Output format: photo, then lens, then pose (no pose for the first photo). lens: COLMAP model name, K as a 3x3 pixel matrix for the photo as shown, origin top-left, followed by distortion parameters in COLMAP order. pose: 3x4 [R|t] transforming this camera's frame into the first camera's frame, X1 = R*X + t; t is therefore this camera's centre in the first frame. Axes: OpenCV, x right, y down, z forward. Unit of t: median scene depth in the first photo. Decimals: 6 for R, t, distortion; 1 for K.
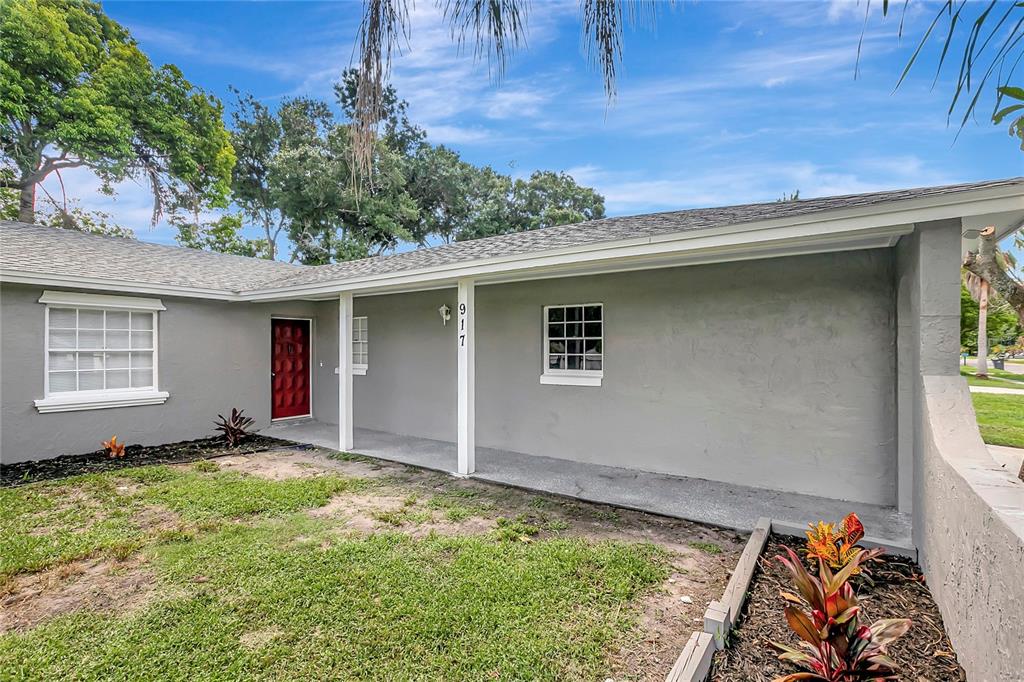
lens RADIAL K [[469.7, 0, 514.3], [0, 469.7, 354.5], [0, 0, 1]] dist [-0.019191, 0.001234]
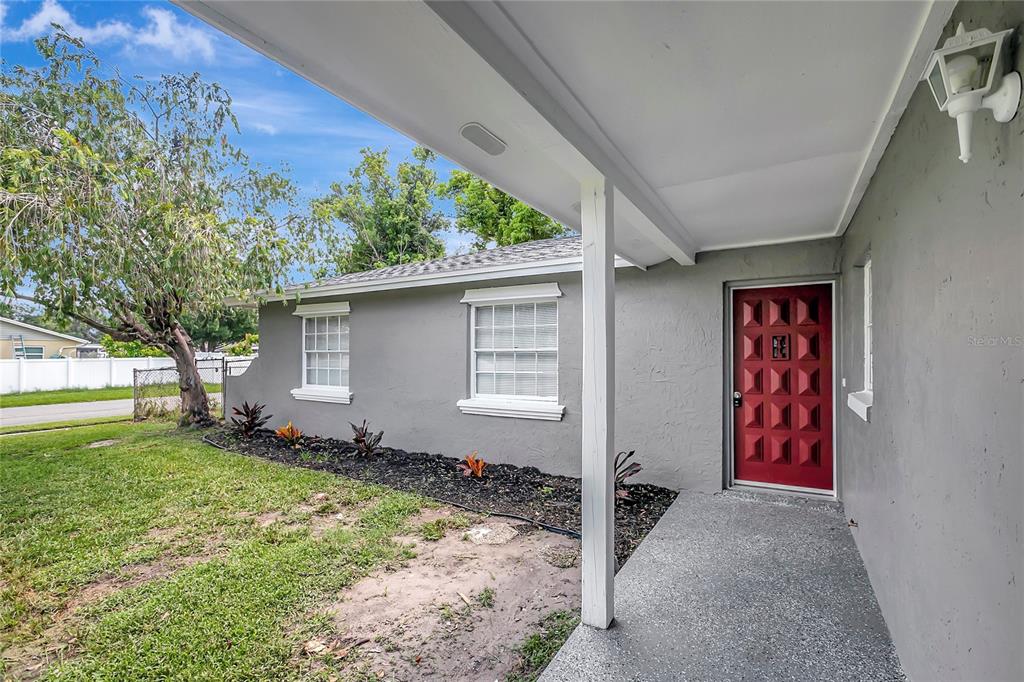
lens RADIAL K [[469.7, 0, 514.3], [0, 469.7, 354.5], [0, 0, 1]] dist [-0.019191, 0.001234]
pose [[0.050418, -0.001600, -0.998727, -0.006336], [-0.009701, 0.999951, -0.002092, 0.000510], [0.998681, 0.009794, 0.050400, 0.719018]]
